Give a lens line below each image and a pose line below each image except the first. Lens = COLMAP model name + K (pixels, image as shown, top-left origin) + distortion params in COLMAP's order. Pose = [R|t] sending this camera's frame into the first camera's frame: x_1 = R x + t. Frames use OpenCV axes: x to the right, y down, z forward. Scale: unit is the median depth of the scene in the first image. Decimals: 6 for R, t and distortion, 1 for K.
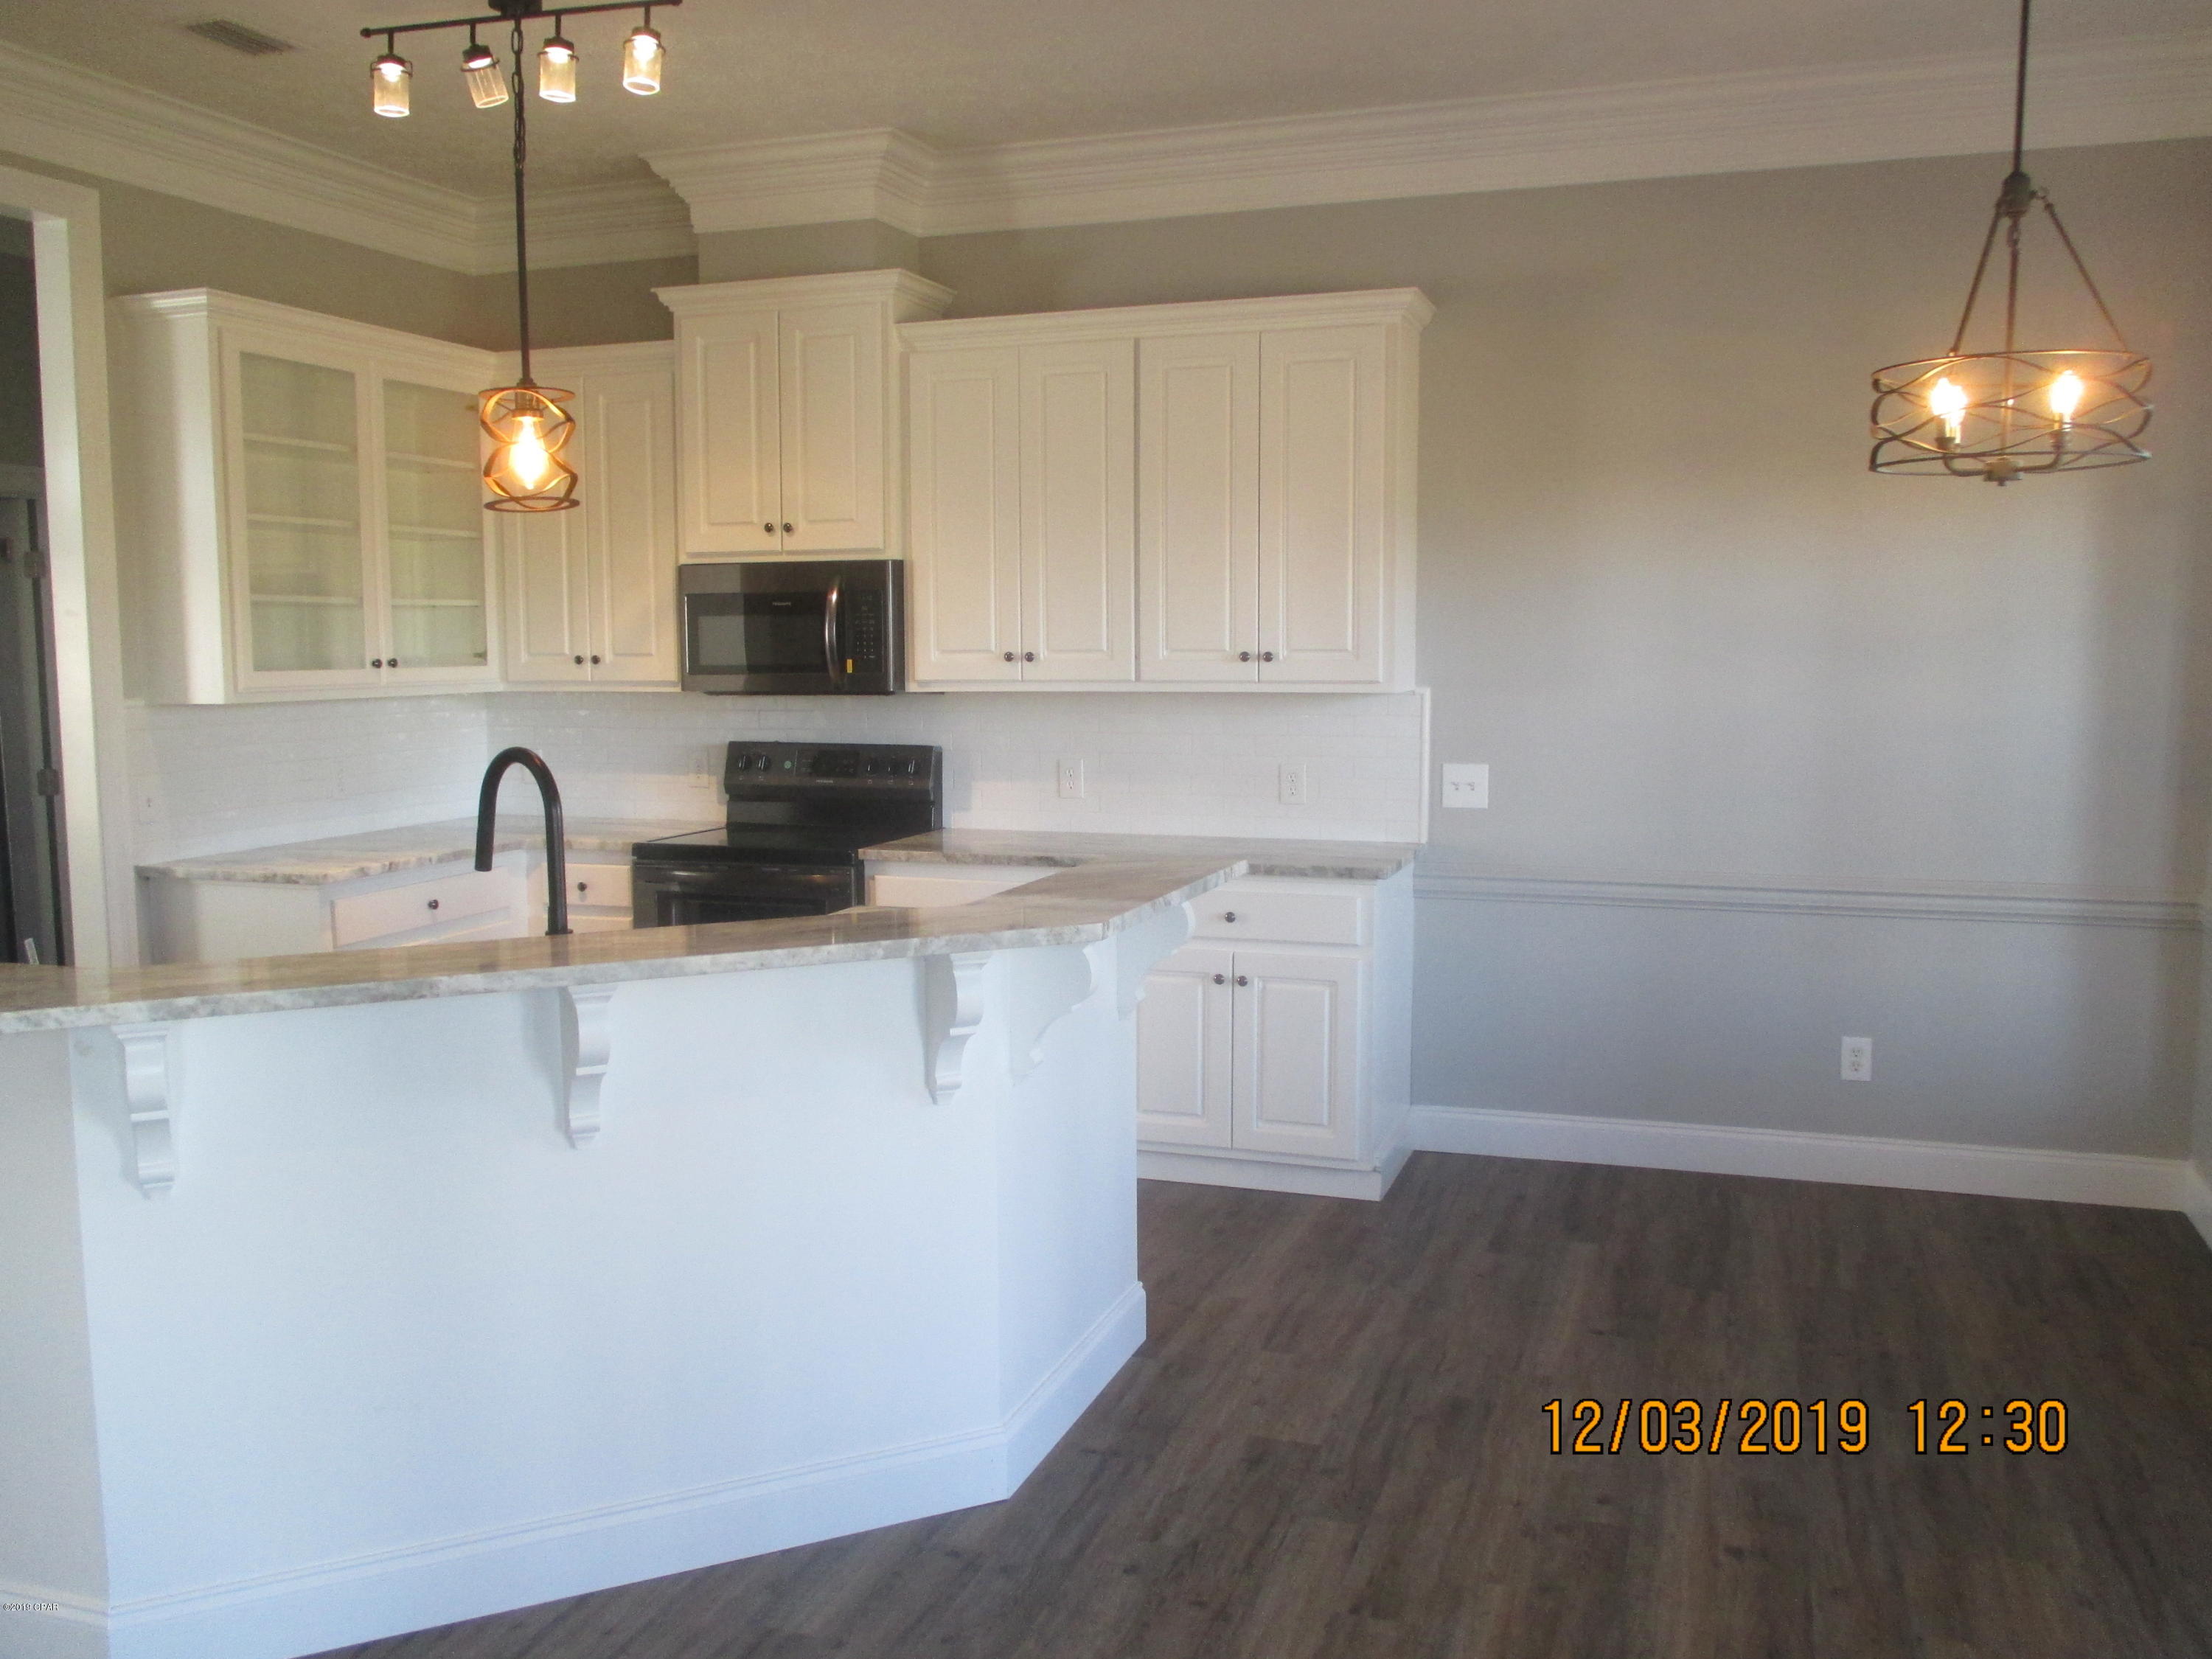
lens RADIAL K [[1916.2, 0, 1061.3], [0, 1916.2, 835.1], [0, 0, 1]] dist [0.002991, -0.145900]
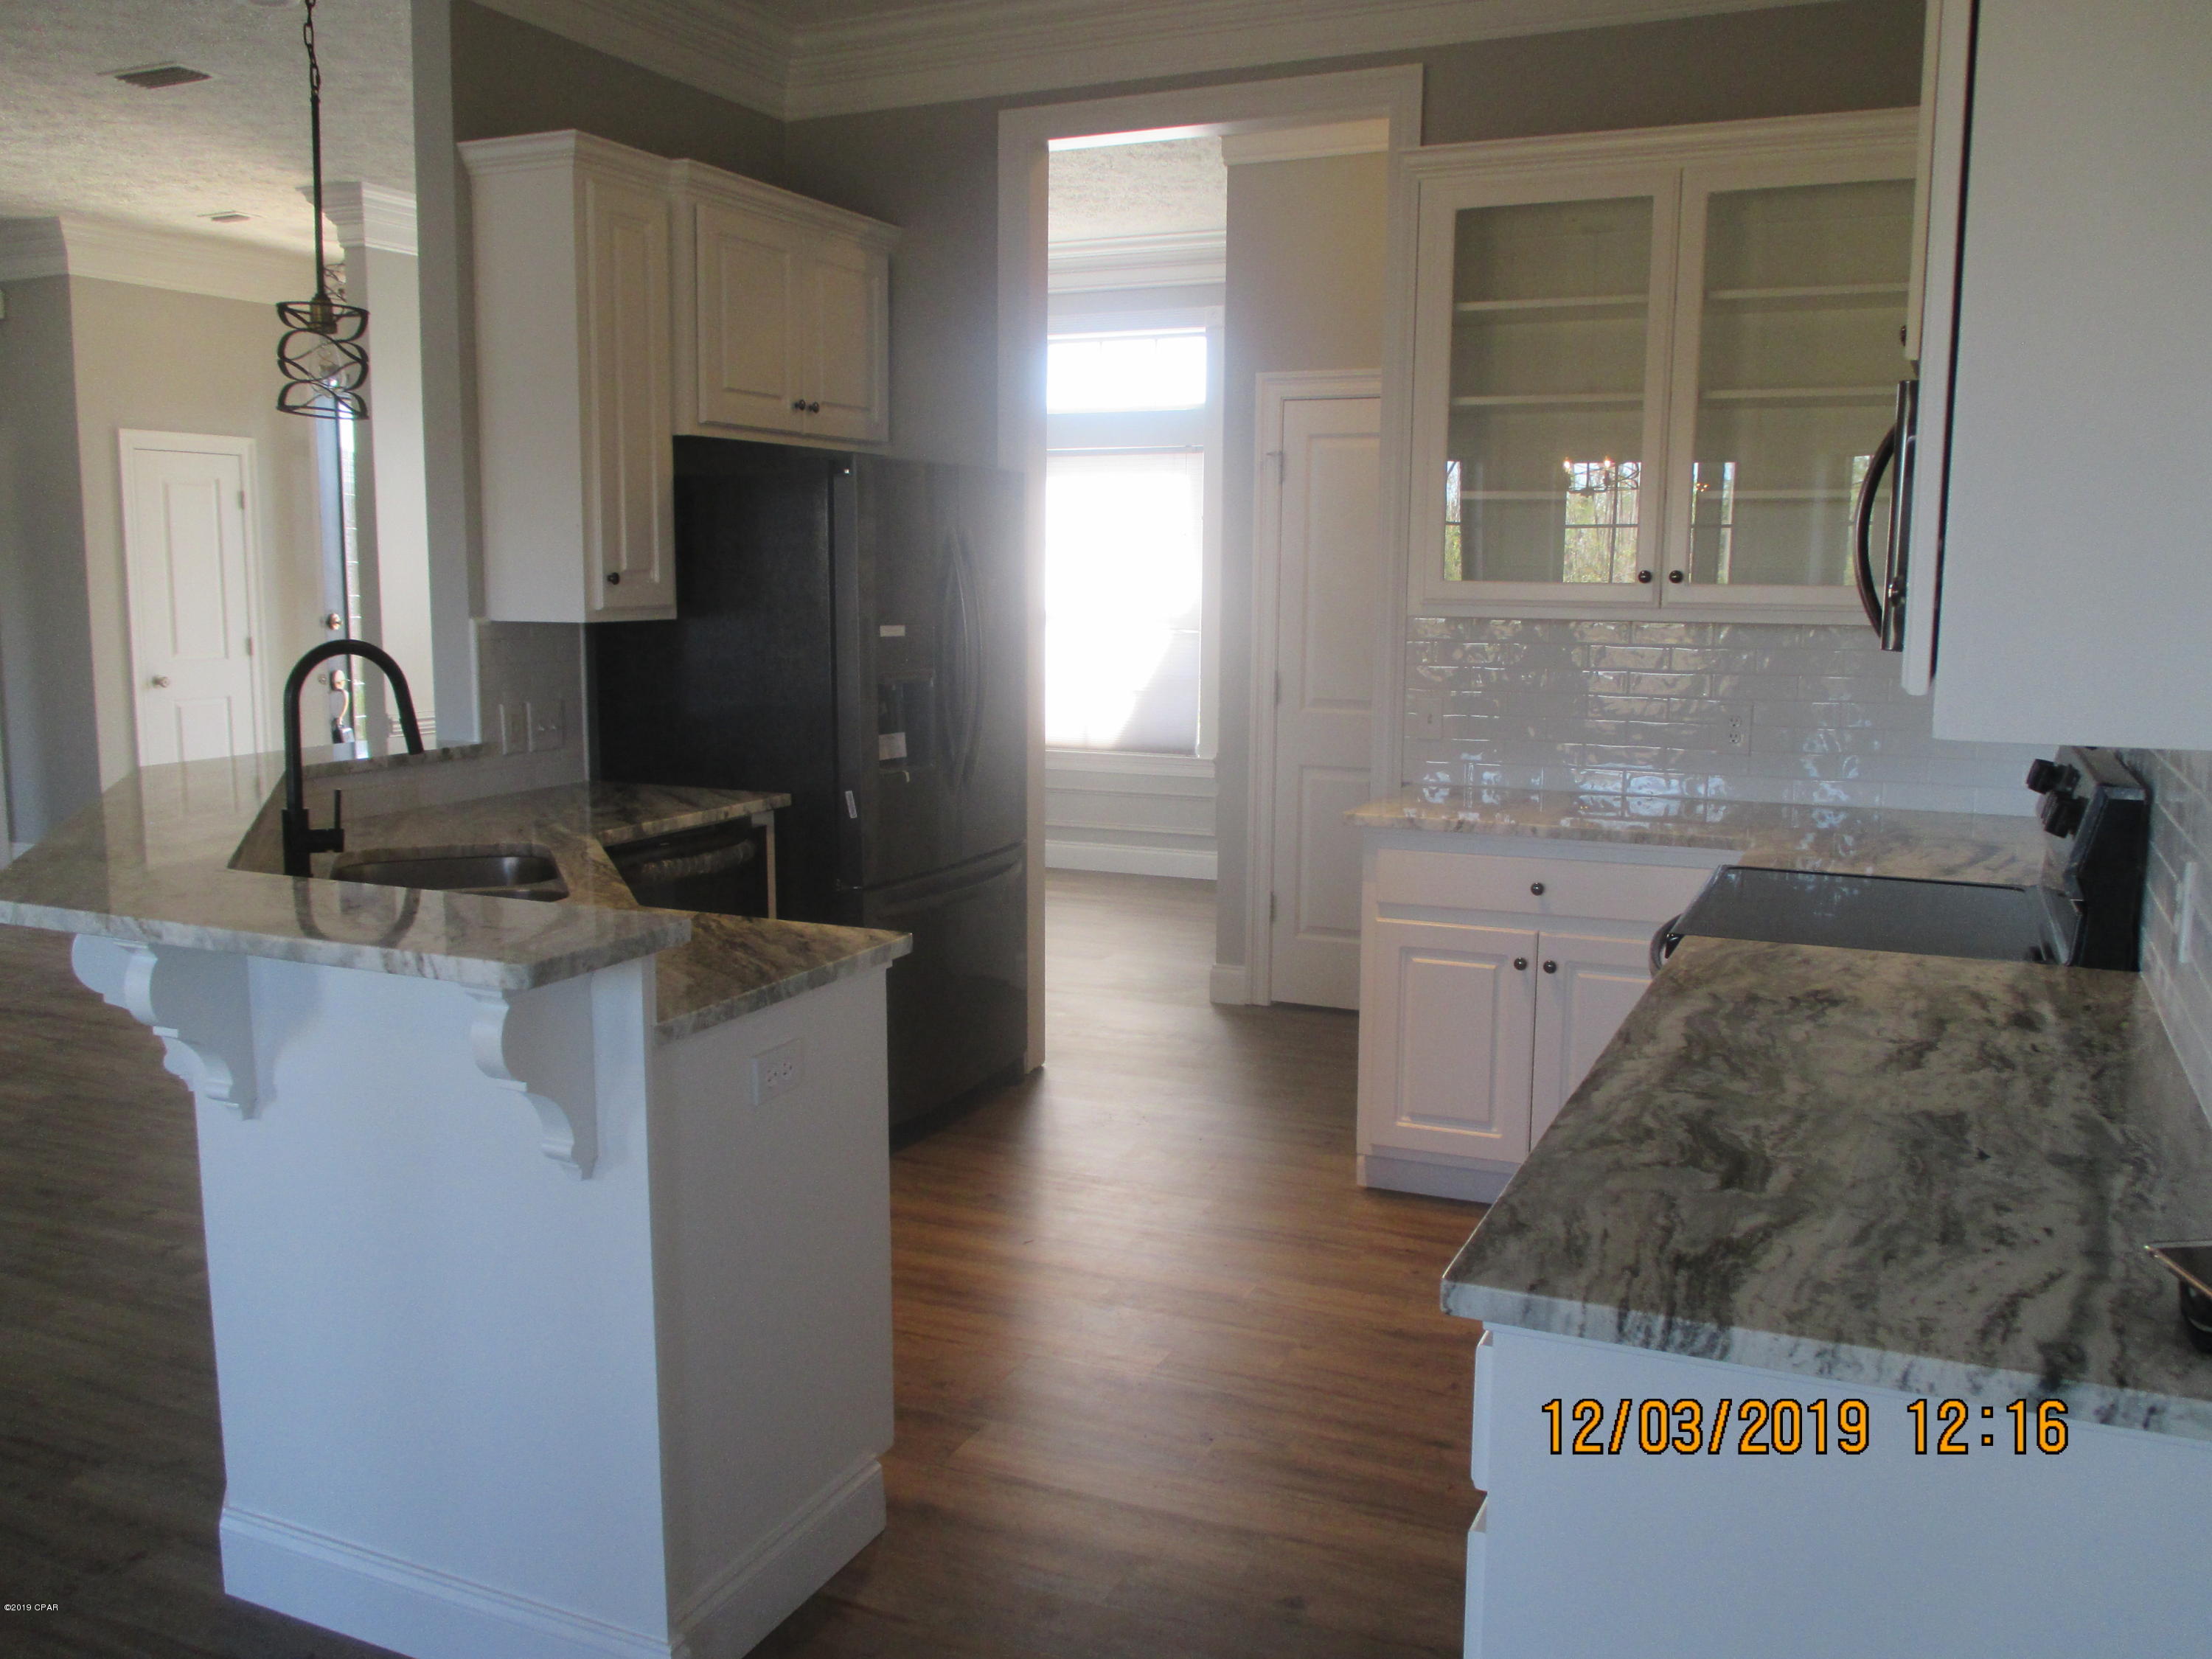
lens RADIAL K [[1828.5, 0, 1118.5], [0, 1828.5, 824.9], [0, 0, 1]] dist [-0.033895, 0.004715]
pose [[-0.079400, 0.149289, -0.985601, 0.431804], [-0.115567, 0.980677, 0.157853, -0.091036], [0.990121, 0.126436, -0.060613, 0.921329]]
